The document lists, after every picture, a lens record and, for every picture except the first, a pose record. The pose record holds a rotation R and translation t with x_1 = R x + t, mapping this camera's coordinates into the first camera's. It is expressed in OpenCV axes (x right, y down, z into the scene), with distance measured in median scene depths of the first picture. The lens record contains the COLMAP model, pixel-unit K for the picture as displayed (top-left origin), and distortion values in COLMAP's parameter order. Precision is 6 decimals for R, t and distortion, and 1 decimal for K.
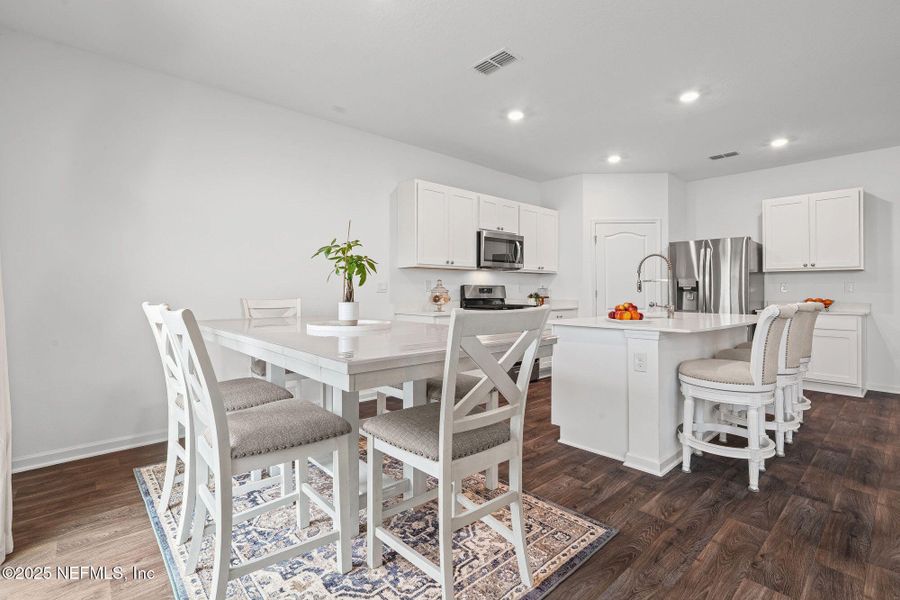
lens RADIAL K [[418.9, 0, 447.7], [0, 418.9, 282.6], [0, 0, 1]] dist [-0.011589, 0.003278]
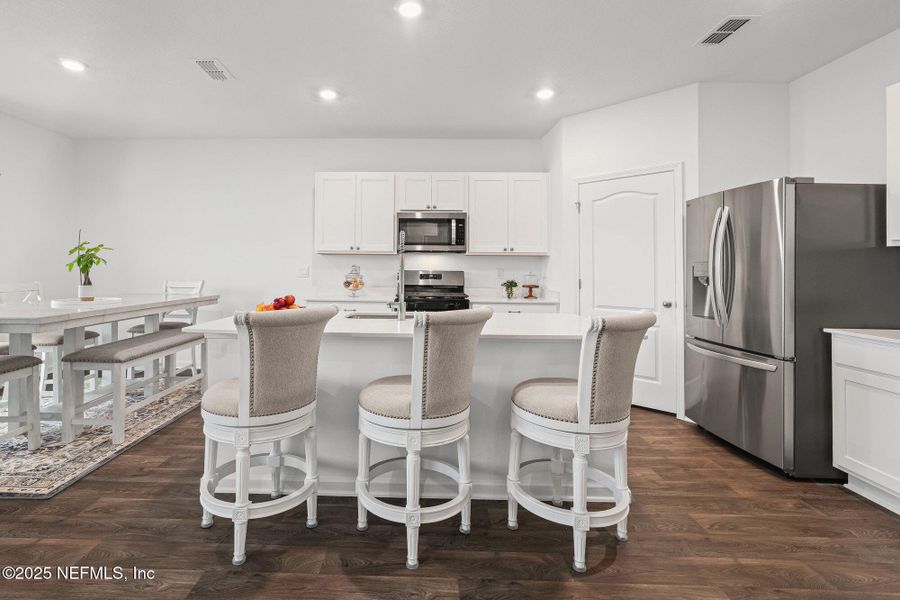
lens RADIAL K [[418.9, 0, 409.6], [0, 418.9, 263.3], [0, 0, 1]] dist [-0.011589, 0.003278]
pose [[0.725367, -0.002854, -0.688357, 0.786260], [0.004130, 0.999991, 0.000206, -0.011679], [0.688350, -0.002992, 0.725372, 0.360968]]
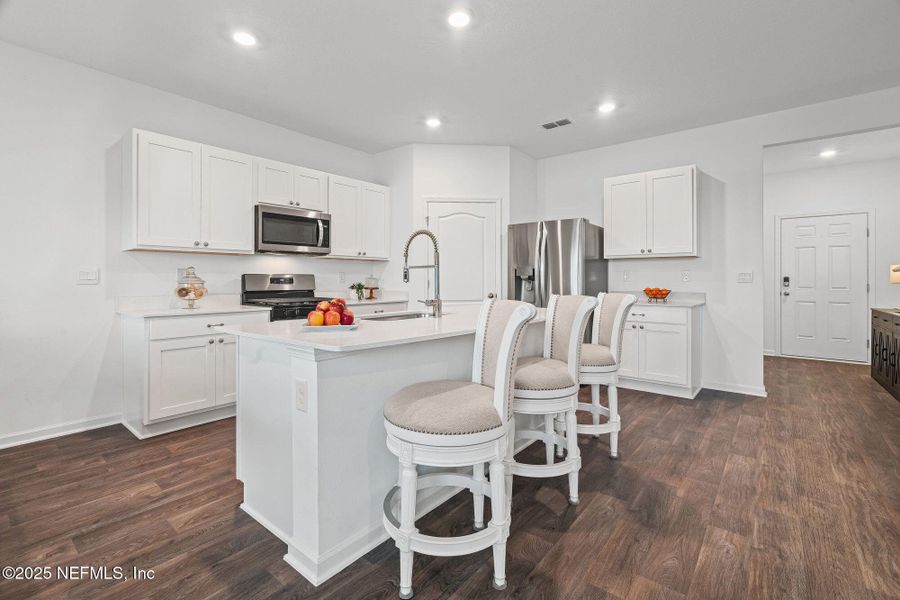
lens RADIAL K [[401.3, 0, 447.3], [0, 401.3, 276.6], [0, 0, 1]] dist [-0.009916, 0.004836]
pose [[0.989547, -0.002541, 0.144186, 0.340620], [0.000830, 0.999929, 0.011928, 0.002318], [-0.144206, -0.011683, 0.989479, 0.218594]]
